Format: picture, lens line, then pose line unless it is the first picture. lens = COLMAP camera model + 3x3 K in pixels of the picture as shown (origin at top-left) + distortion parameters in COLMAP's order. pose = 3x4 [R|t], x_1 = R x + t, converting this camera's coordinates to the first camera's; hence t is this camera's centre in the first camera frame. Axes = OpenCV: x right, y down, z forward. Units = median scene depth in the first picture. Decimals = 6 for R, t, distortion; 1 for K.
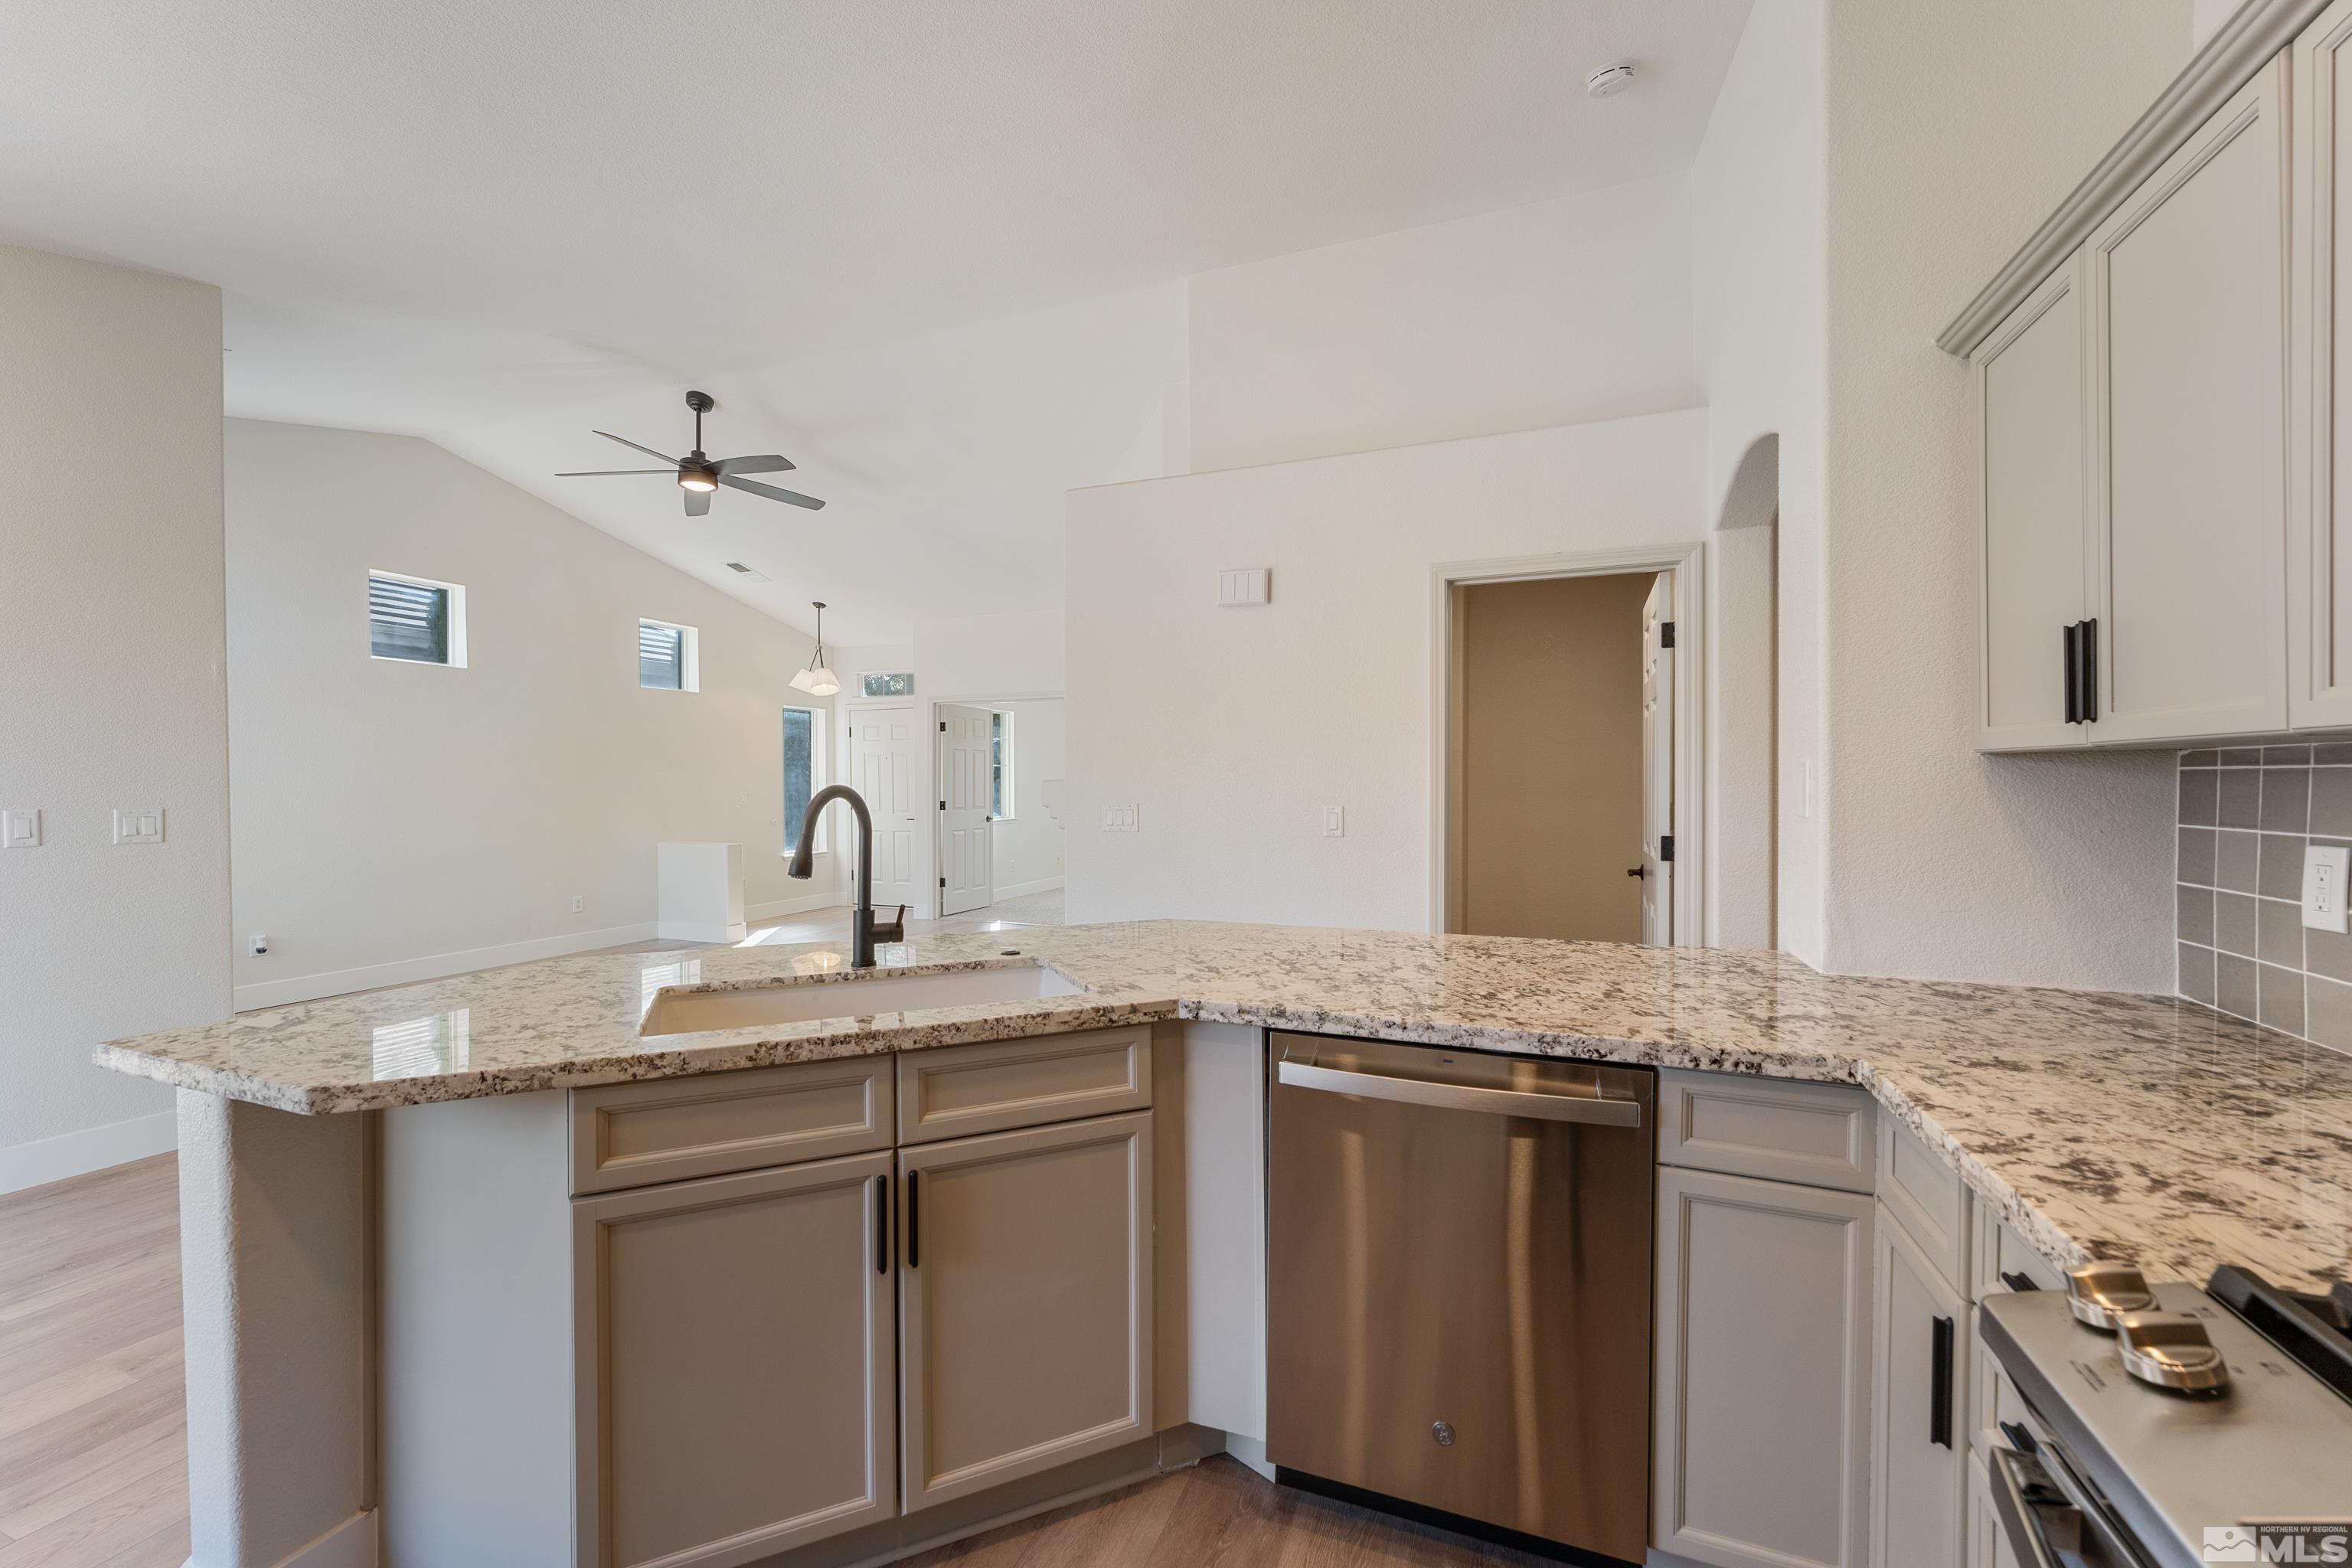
lens RADIAL K [[932.7, 0, 1175.3], [0, 932.7, 783.2], [0, 0, 1]] dist [-0.000099, -0.000214]
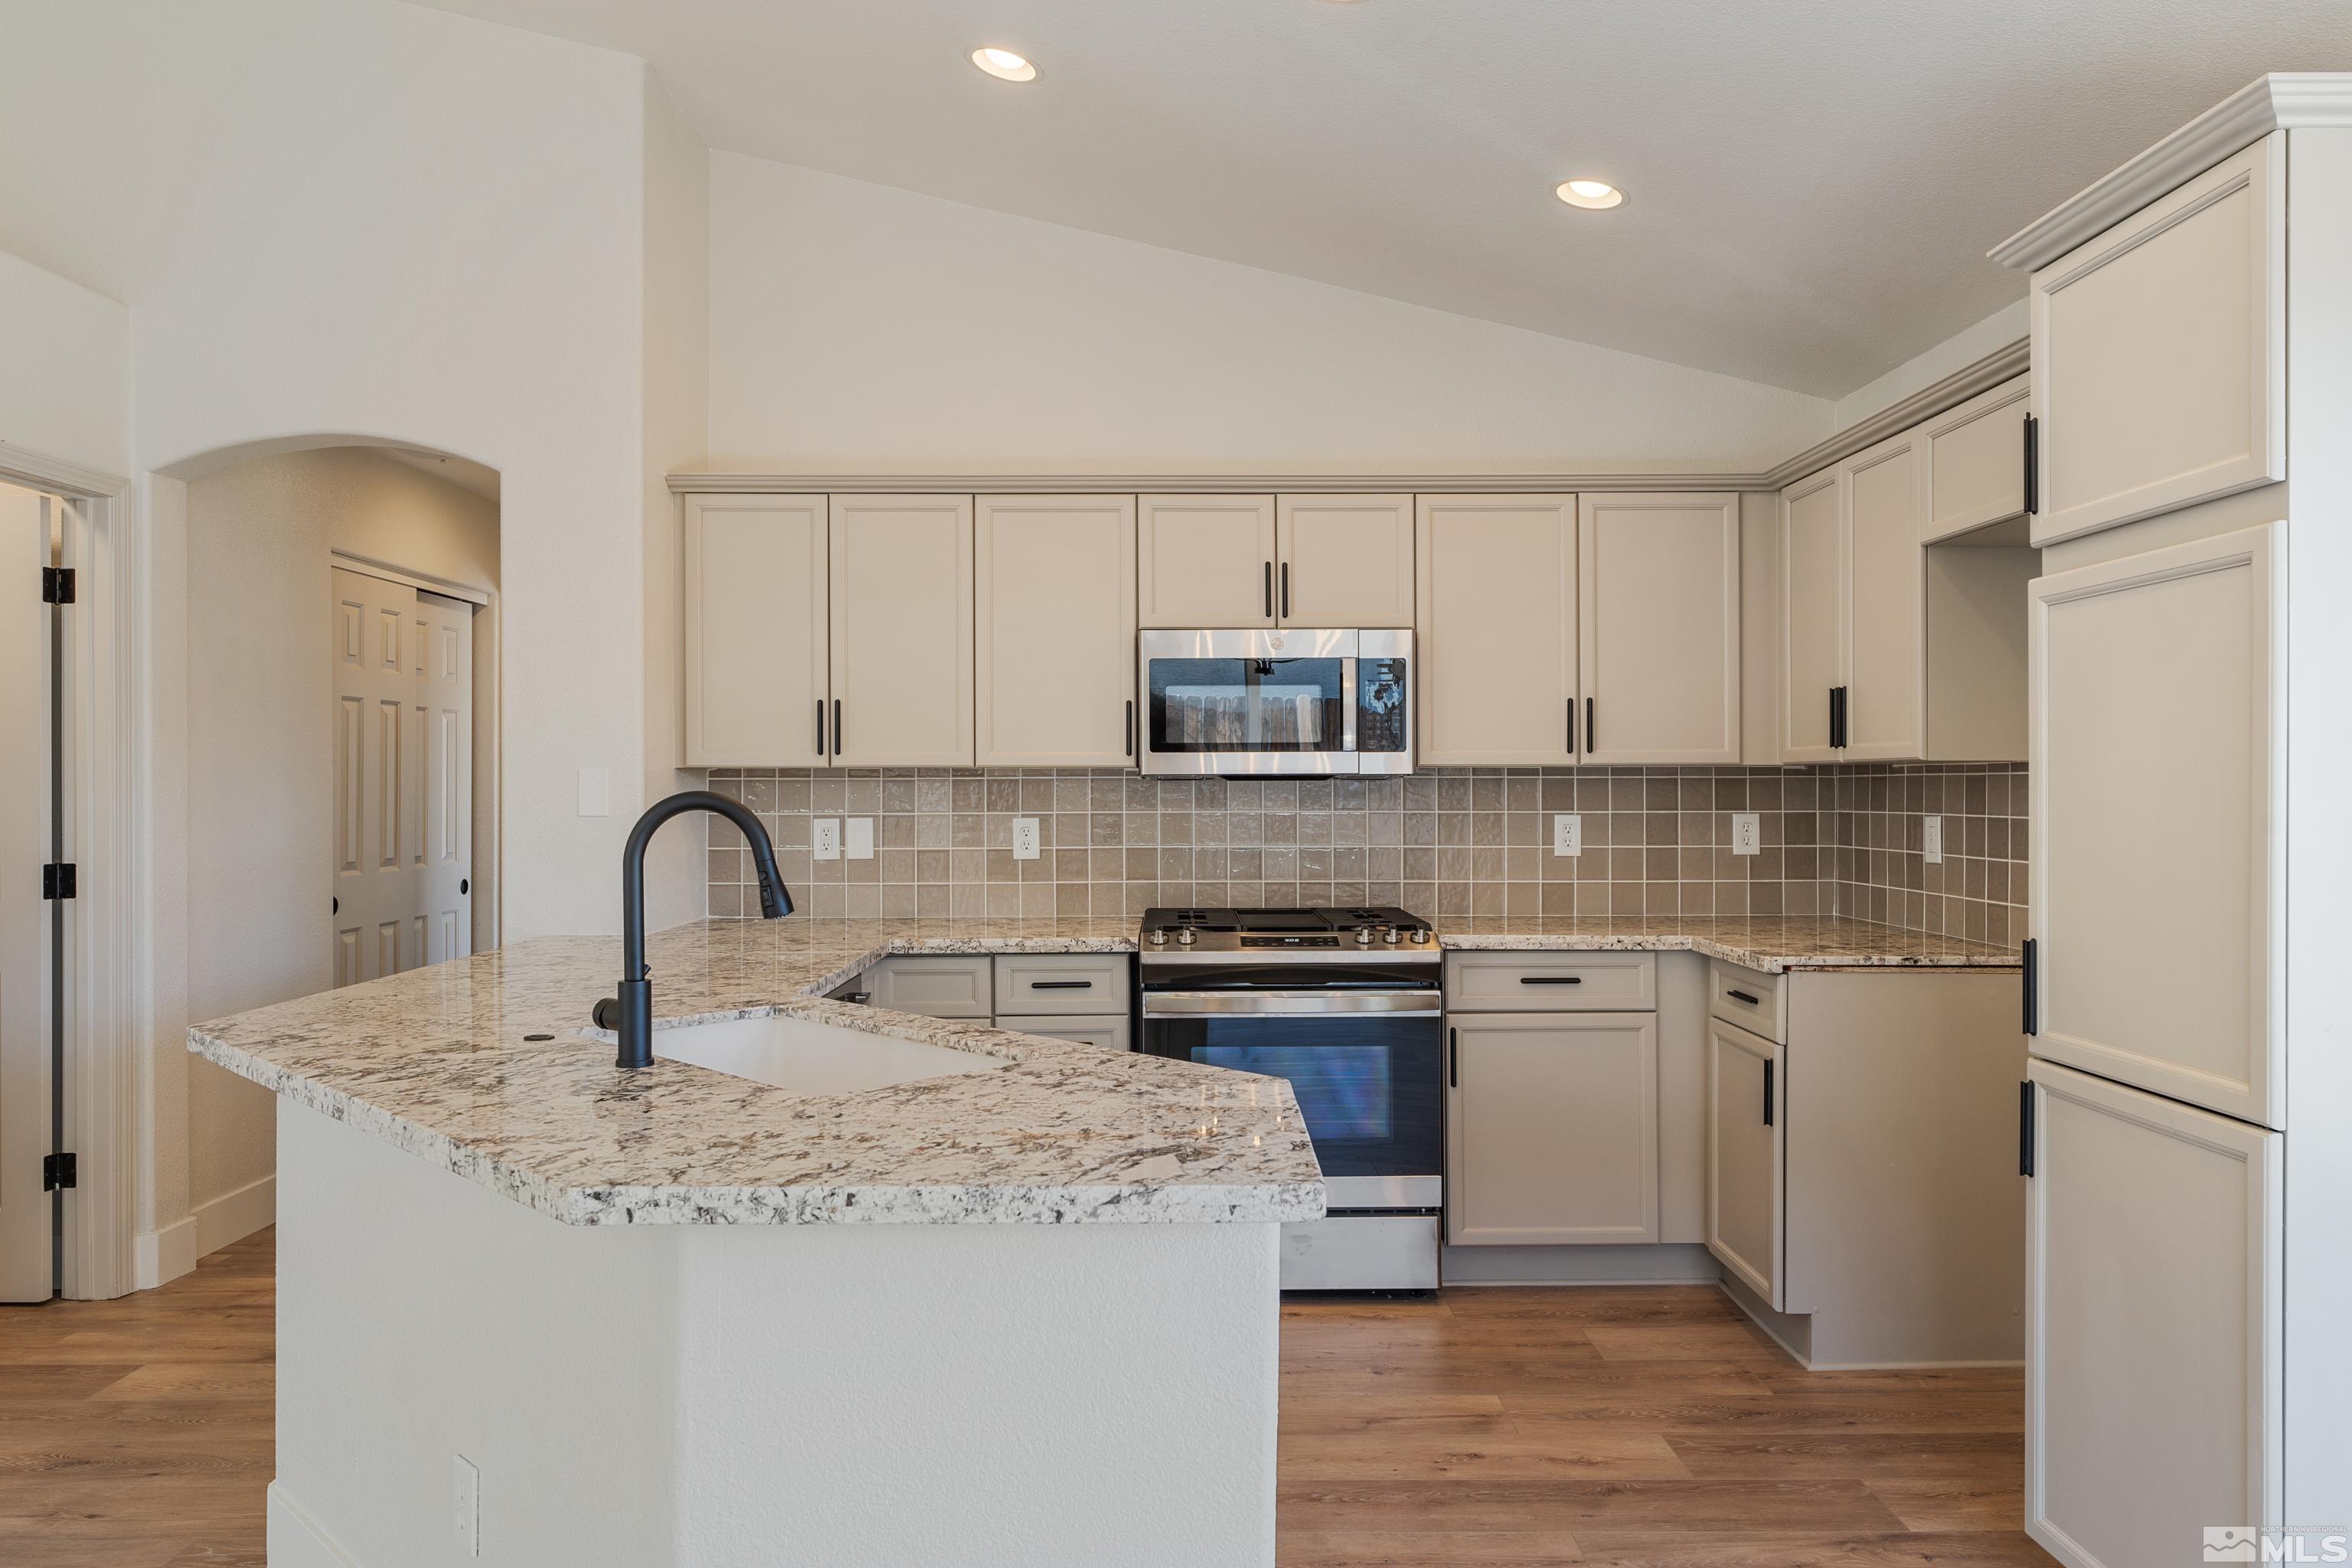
lens RADIAL K [[1552.7, 0, 1171.4], [0, 1552.7, 776.9], [0, 0, 1]] dist [0.001759, 0.001426]
pose [[-0.363146, 0.003861, 0.931724, -1.977060], [0.002145, 0.999992, -0.003308, -0.009298], [-0.931730, 0.000797, -0.363151, 1.372512]]
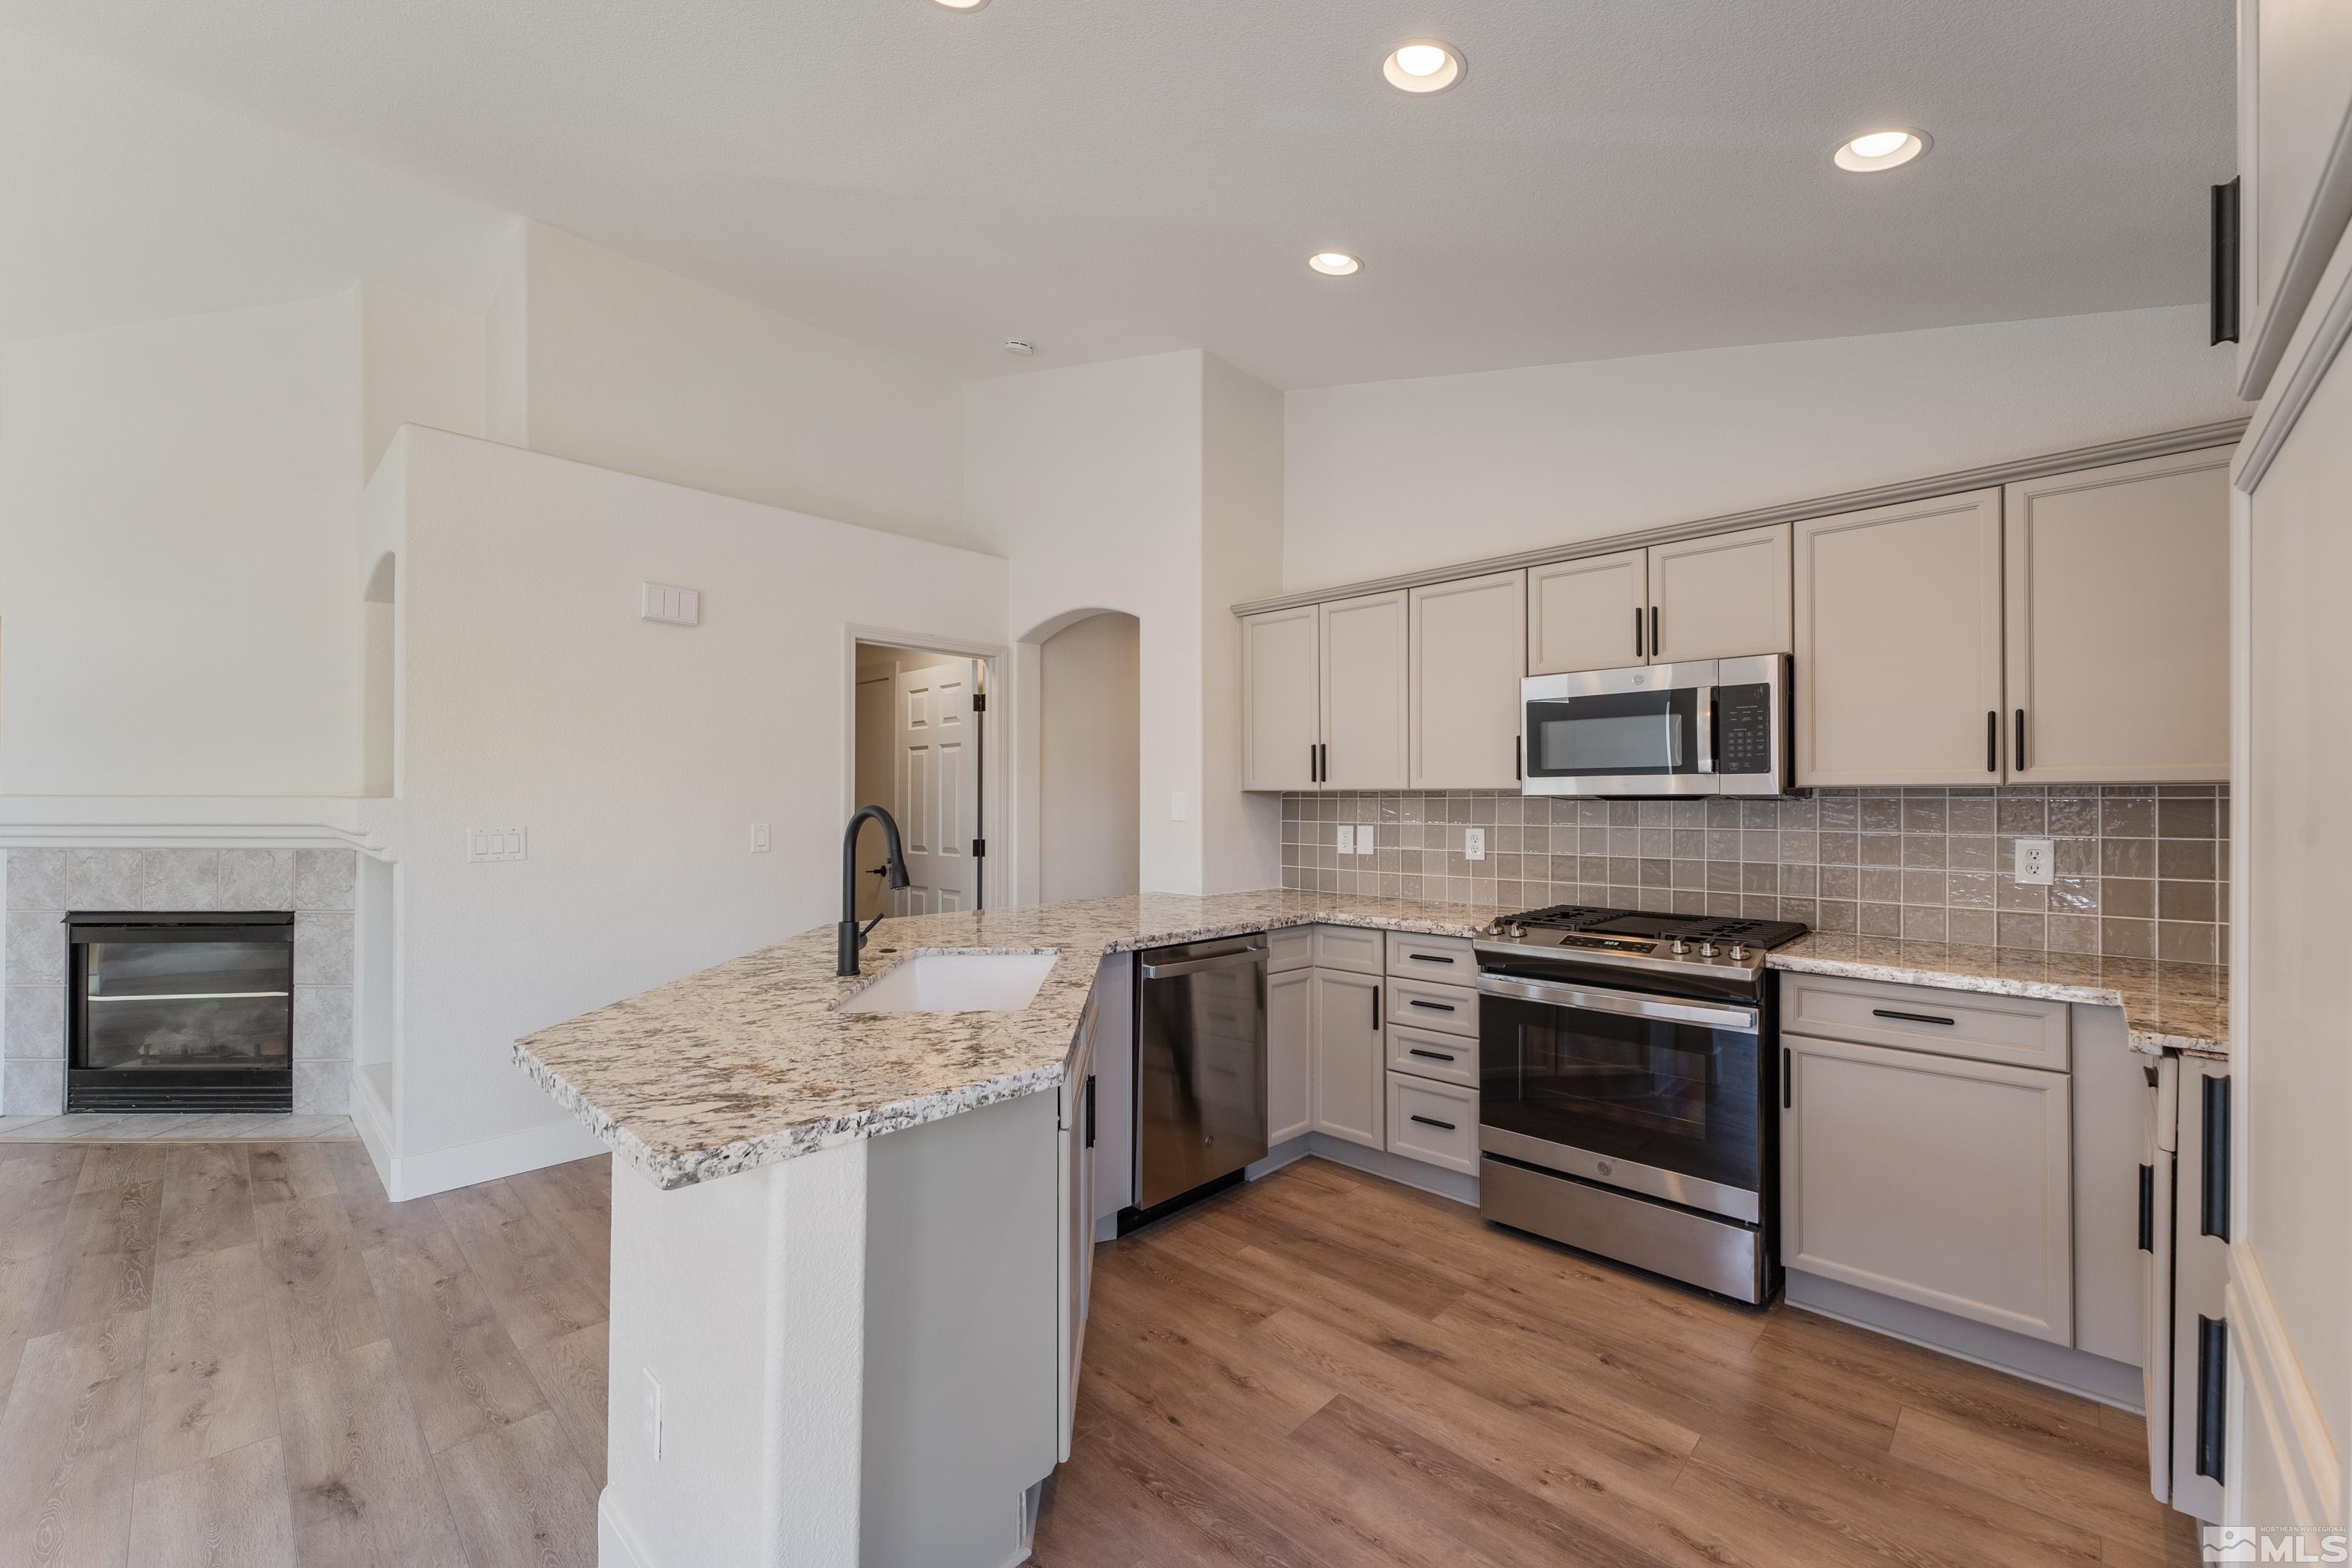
lens RADIAL K [[937.3, 0, 1177.5], [0, 937.3, 794.2], [0, 0, 1]] dist [0.000582, -0.000194]
pose [[0.383706, 0.007827, 0.923422, -1.560386], [-0.002125, 0.999969, -0.007593, -0.007926], [-0.923453, 0.000952, 0.383711, 0.311643]]
